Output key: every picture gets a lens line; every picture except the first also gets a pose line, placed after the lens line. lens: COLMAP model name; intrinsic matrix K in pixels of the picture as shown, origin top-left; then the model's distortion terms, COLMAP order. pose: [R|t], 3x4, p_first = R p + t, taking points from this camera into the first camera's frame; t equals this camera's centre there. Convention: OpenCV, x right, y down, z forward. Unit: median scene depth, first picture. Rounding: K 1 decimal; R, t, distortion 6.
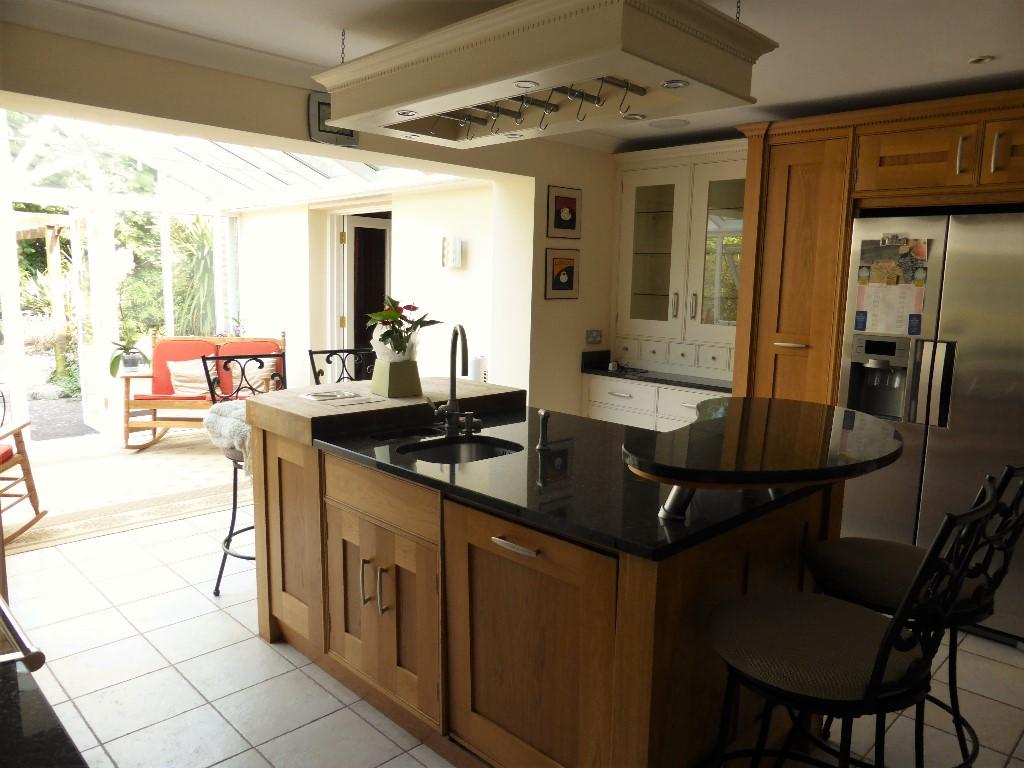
lens RADIAL K [[737.1, 0, 508.6], [0, 737.1, 386.2], [0, 0, 1]] dist [-0.038734, 0.046767]
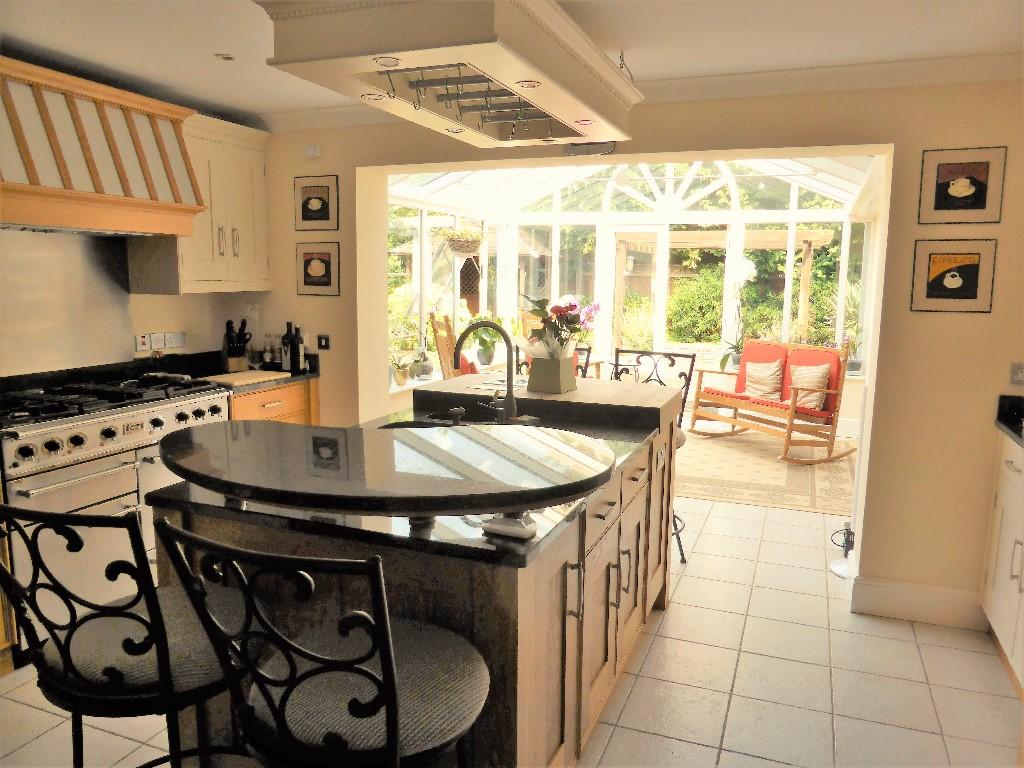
lens RADIAL K [[737.1, 0, 522.8], [0, 737.1, 389.5], [0, 0, 1]] dist [-0.038734, 0.046767]
pose [[0.408796, 0.128666, -0.903510, 0.545227], [-0.141441, 0.986982, 0.076557, -0.043492], [0.901599, 0.096497, 0.421673, 0.362442]]
